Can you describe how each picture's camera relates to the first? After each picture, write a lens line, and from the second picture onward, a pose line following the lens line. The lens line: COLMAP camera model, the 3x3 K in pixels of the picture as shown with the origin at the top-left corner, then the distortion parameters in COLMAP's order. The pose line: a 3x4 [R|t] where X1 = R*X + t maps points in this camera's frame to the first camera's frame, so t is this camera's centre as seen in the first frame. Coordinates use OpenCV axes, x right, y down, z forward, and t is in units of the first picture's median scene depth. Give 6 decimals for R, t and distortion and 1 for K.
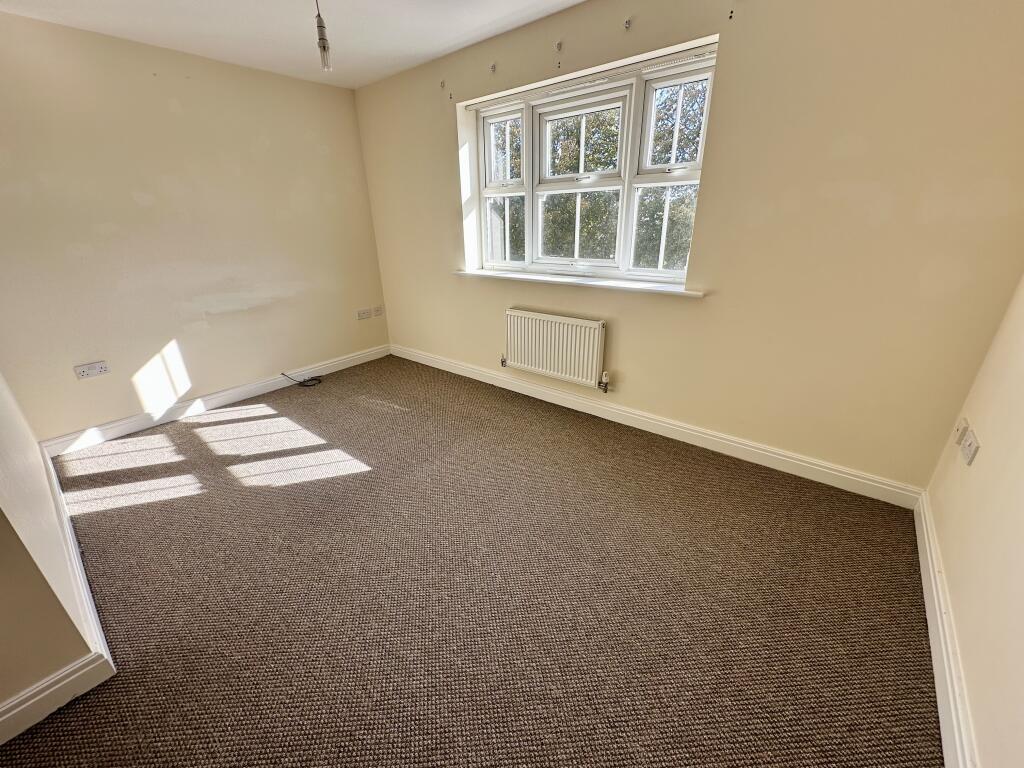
lens RADIAL K [[410.7, 0, 510.3], [0, 410.7, 387.1], [0, 0, 1]] dist [-0.000645, -0.000169]
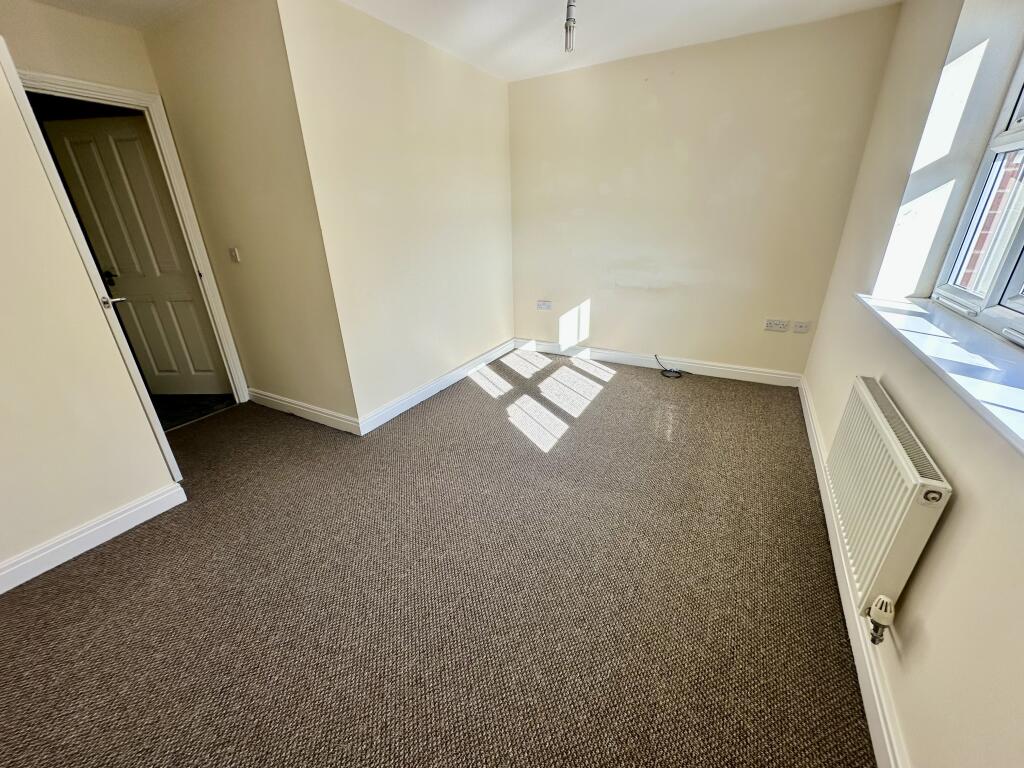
lens RADIAL K [[410.7, 0, 508.9], [0, 410.7, 384.8], [0, 0, 1]] dist [-0.000645, -0.000169]
pose [[0.170223, 0.394119, -0.903158, 0.410480], [-0.354952, 0.879532, 0.316910, -0.196492], [0.919257, 0.266633, 0.289610, 0.460254]]
